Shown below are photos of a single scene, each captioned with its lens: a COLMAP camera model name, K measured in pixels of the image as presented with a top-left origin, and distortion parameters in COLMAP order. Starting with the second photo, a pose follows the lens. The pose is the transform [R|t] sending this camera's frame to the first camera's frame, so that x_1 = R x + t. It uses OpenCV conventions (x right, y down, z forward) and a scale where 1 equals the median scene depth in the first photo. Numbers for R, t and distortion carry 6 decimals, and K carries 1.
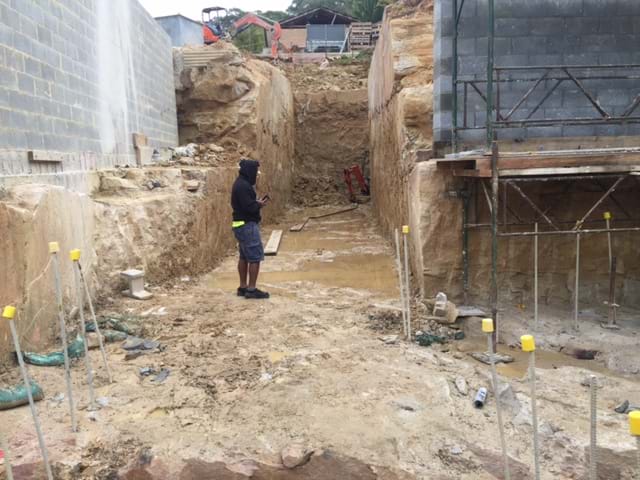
lens RADIAL K [[529.0, 0, 321.0], [0, 529.0, 233.5], [0, 0, 1]] dist [0.068013, -0.103610]
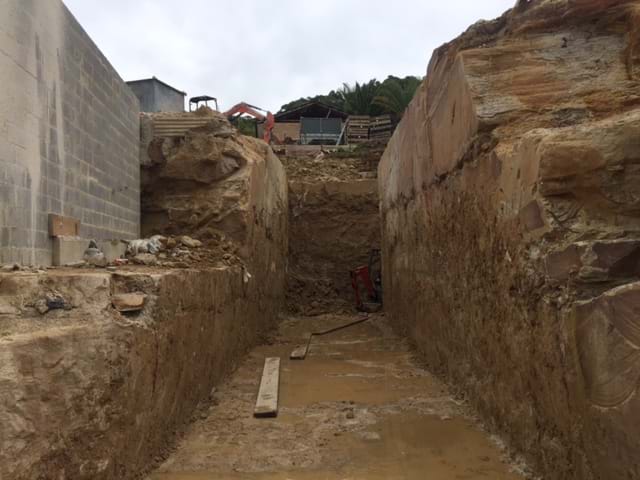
lens RADIAL K [[529.0, 0, 321.0], [0, 529.0, 233.5], [0, 0, 1]] dist [0.068013, -0.103610]
pose [[0.999488, 0.011221, 0.029961, -0.039735], [-0.005477, 0.982661, -0.185333, -0.036823], [-0.031521, 0.185074, 0.982219, 0.269059]]
